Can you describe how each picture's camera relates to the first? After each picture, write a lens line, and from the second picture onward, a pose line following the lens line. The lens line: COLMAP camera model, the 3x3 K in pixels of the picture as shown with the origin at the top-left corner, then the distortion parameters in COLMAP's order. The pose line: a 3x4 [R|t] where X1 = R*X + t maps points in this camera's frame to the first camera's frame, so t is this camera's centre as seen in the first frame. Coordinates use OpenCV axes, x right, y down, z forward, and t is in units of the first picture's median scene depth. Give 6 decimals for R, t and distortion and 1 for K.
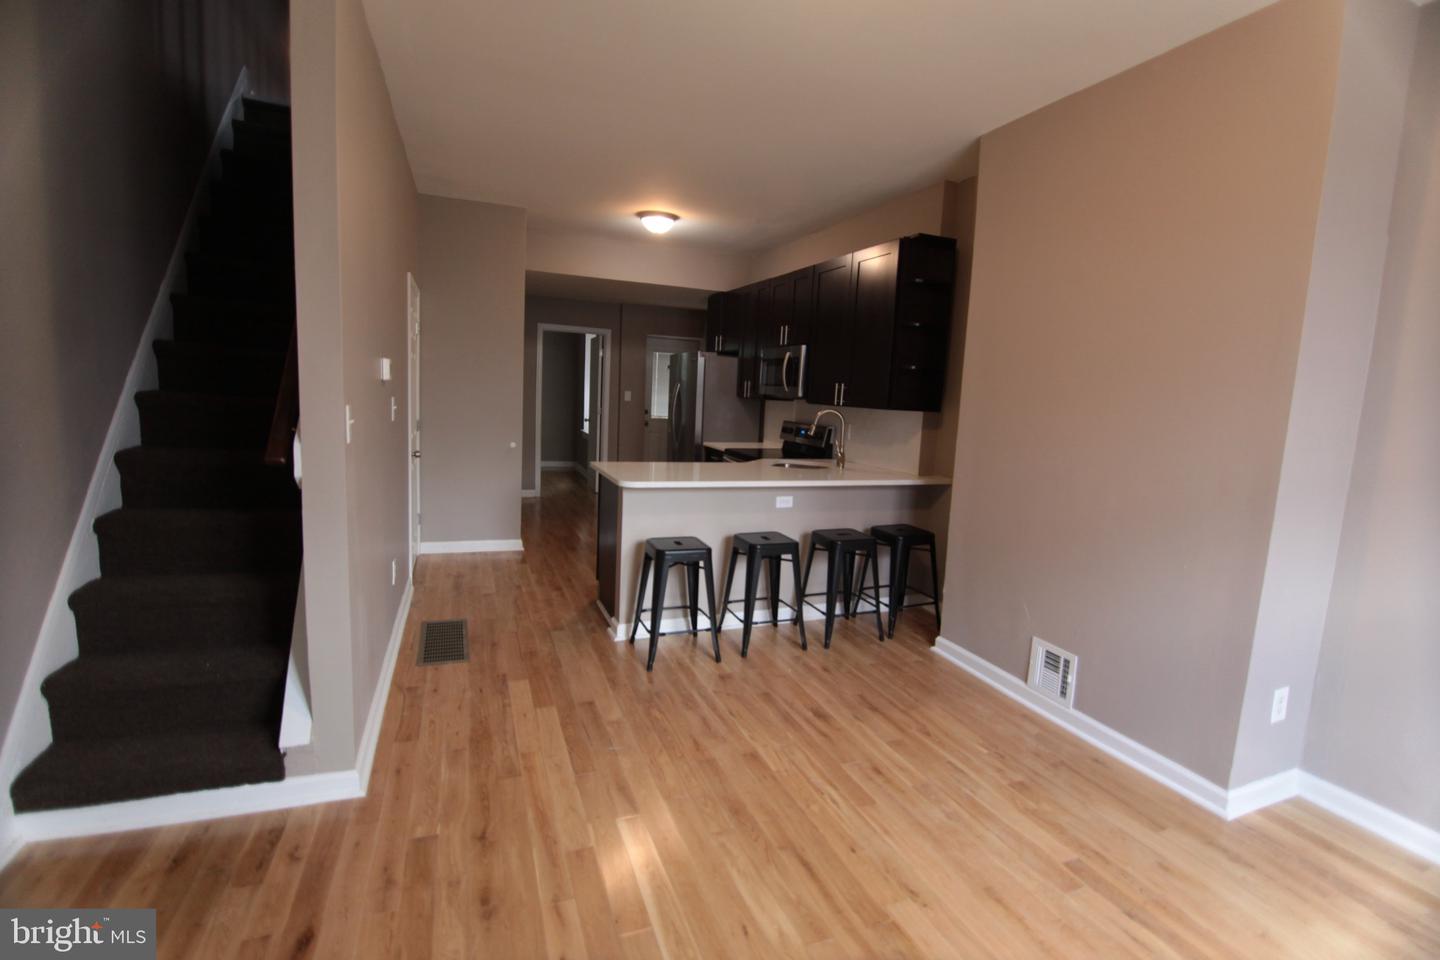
lens RADIAL K [[647.8, 0, 718.6], [0, 647.8, 472.7], [0, 0, 1]] dist [-0.000557, -0.009171]
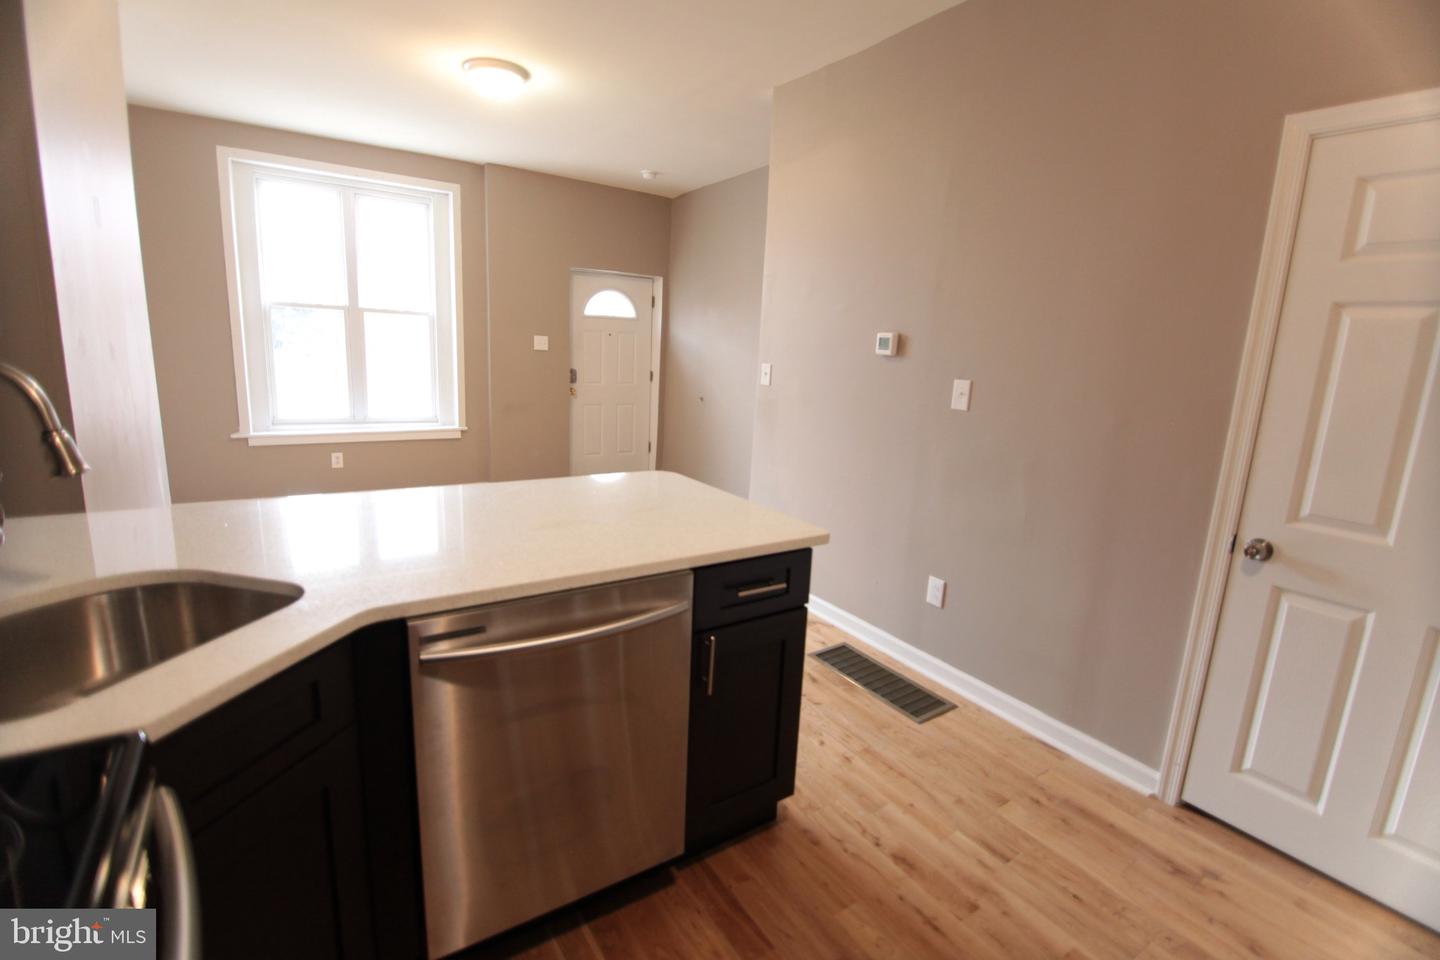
lens RADIAL K [[647.8, 0, 718.6], [0, 647.8, 472.7], [0, 0, 1]] dist [-0.000557, -0.009171]
pose [[-0.973549, -0.046693, -0.223657, -0.026949], [-0.113241, 0.948813, 0.294839, -0.138987], [0.198442, 0.312368, -0.929003, 1.116655]]
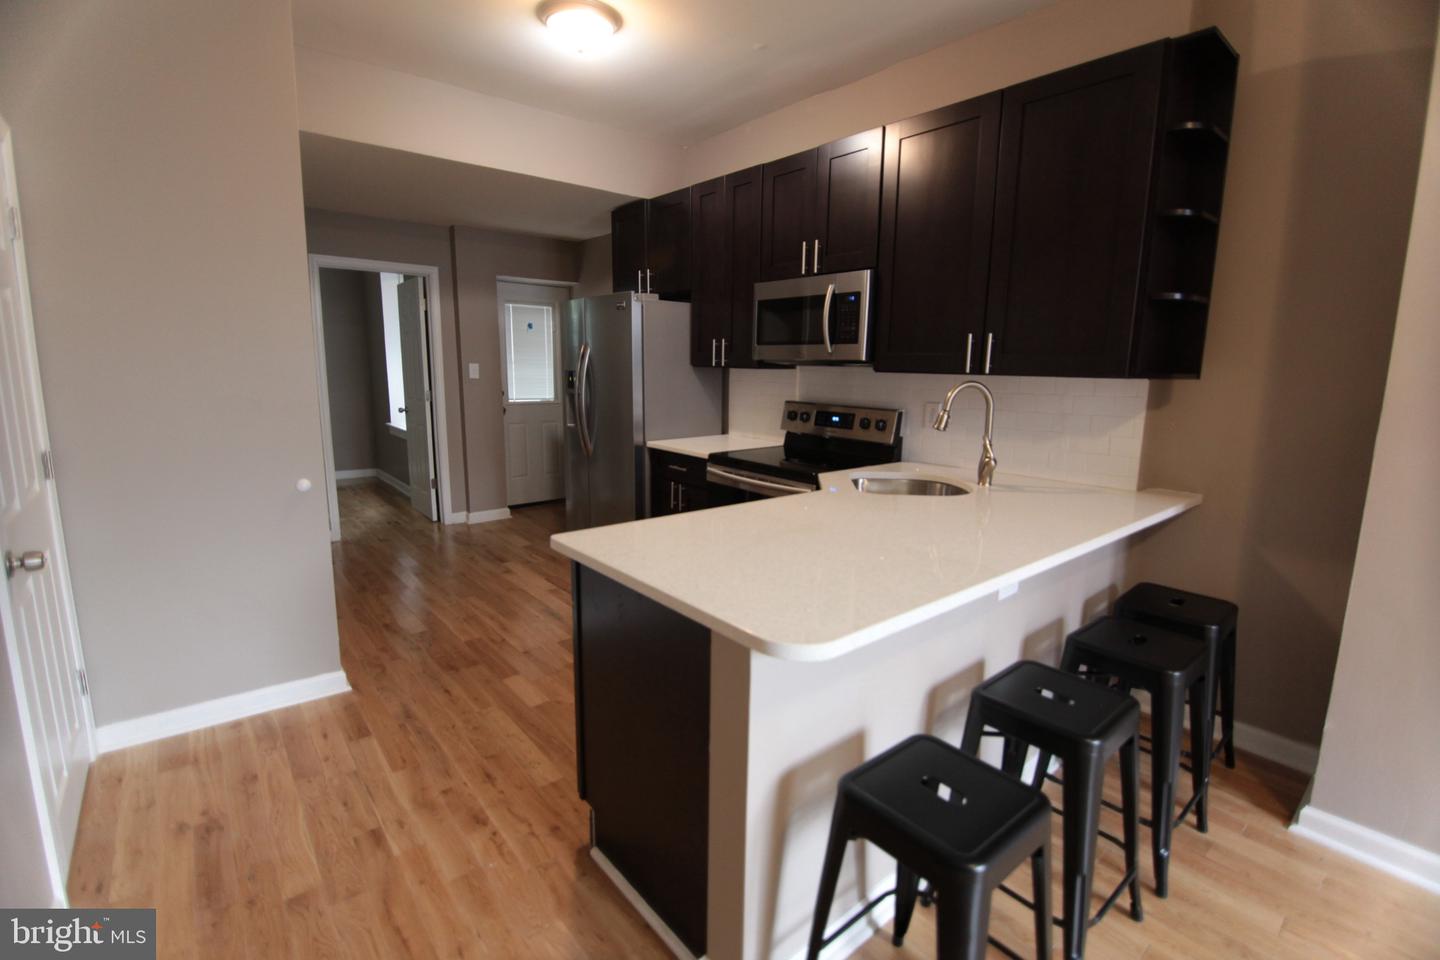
lens RADIAL K [[647.8, 0, 718.6], [0, 647.8, 472.7], [0, 0, 1]] dist [-0.000557, -0.009171]
pose [[0.948949, -0.090313, 0.302226, -0.177848], [0.074415, 0.995189, 0.063734, -0.062403], [-0.306527, -0.037990, 0.951103, 0.472268]]
